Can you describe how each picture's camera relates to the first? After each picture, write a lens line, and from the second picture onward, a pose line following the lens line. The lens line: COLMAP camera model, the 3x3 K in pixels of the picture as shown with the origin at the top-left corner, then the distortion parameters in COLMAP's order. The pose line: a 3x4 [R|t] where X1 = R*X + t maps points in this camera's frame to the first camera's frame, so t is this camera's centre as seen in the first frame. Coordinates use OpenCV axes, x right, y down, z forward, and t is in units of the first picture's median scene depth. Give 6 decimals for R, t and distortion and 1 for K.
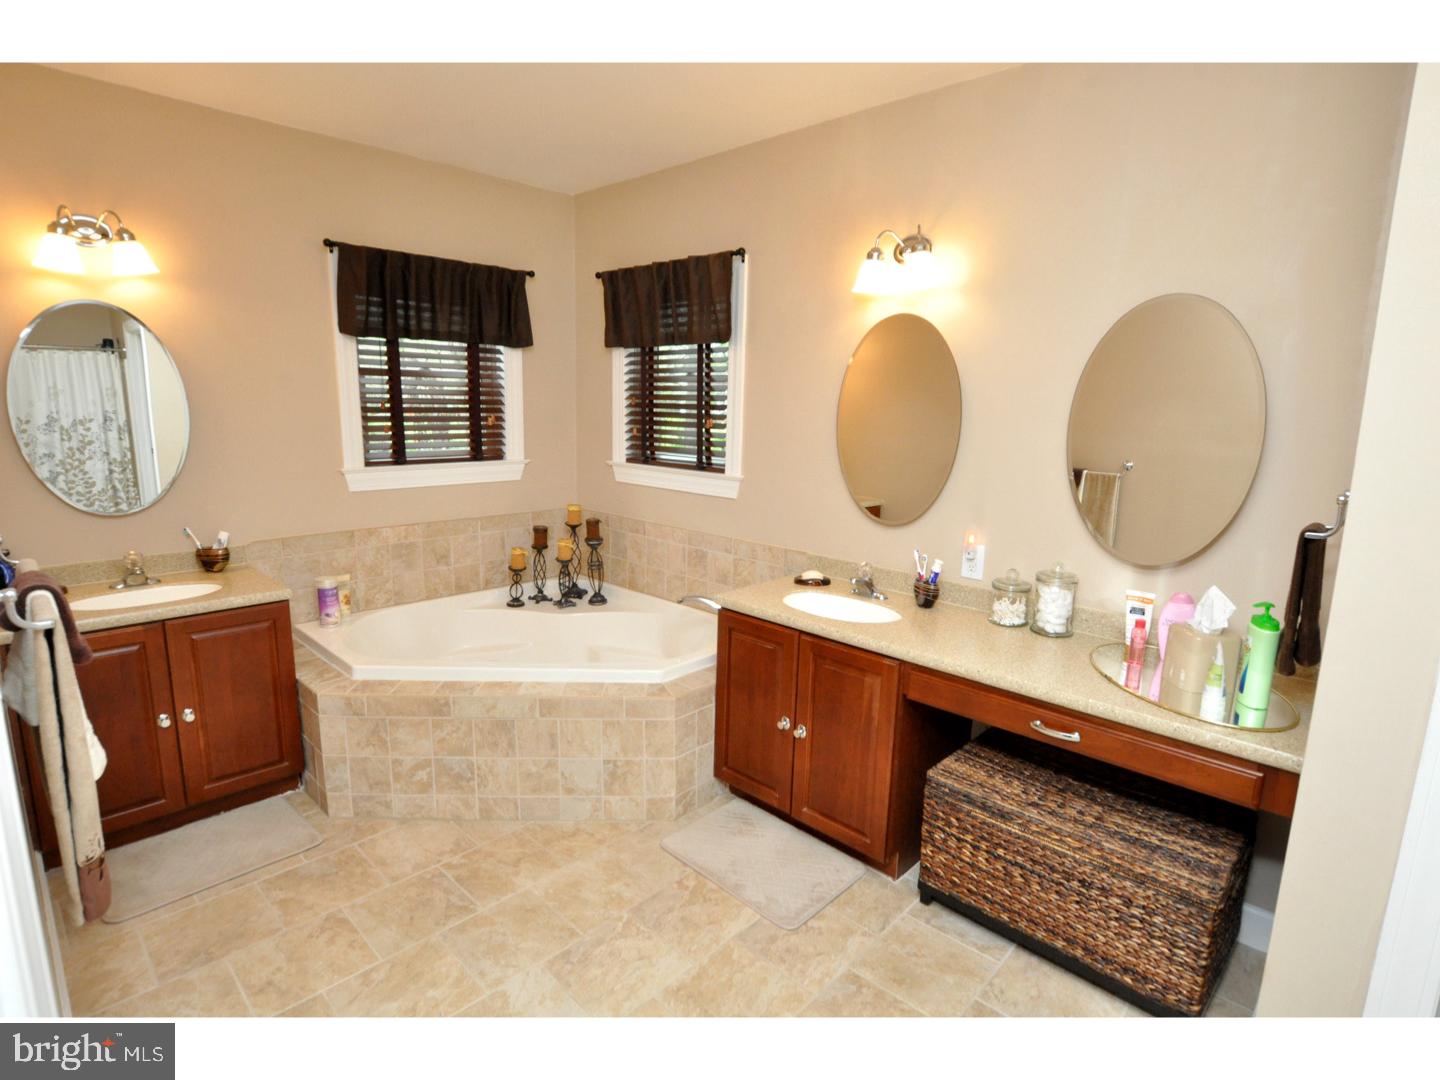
lens RADIAL K [[745.5, 0, 719.5], [0, 745.5, 543.0], [0, 0, 1]] dist [0.001030, 0.000163]
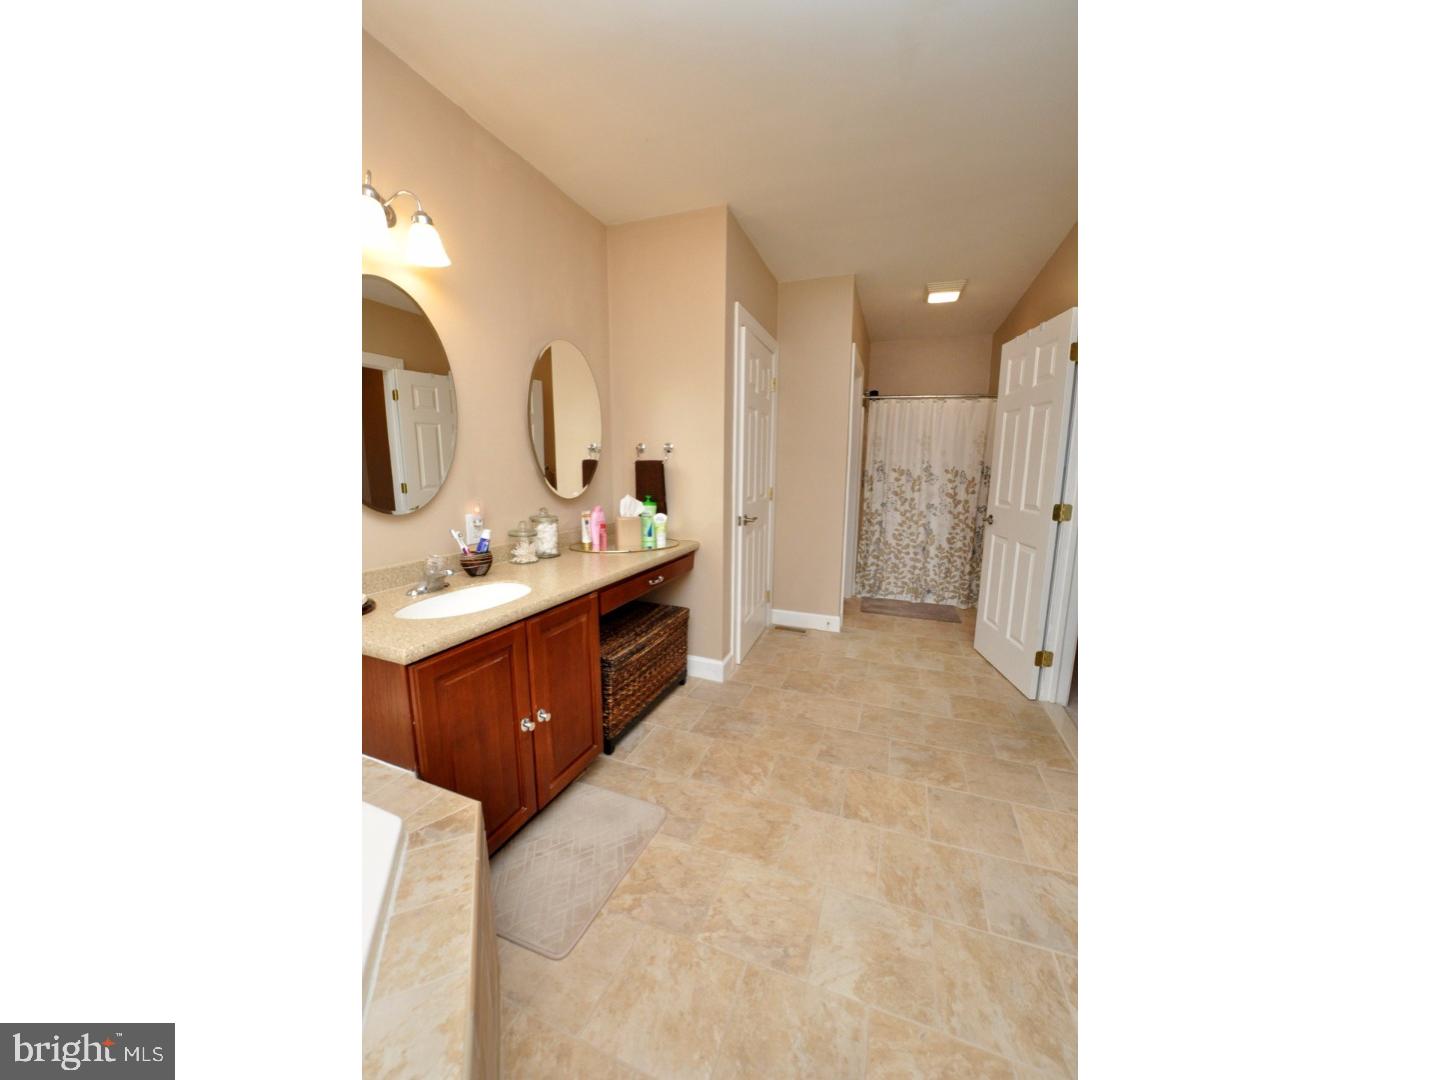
lens RADIAL K [[487.0, 0, 719.1], [0, 487.0, 541.2], [0, 0, 1]] dist [-0.013900, -0.000045]
pose [[-0.406677, -0.171080, 0.897411, -0.590216], [0.146890, 0.957284, 0.249060, -0.104466], [-0.901686, 0.233108, -0.364175, 1.103070]]
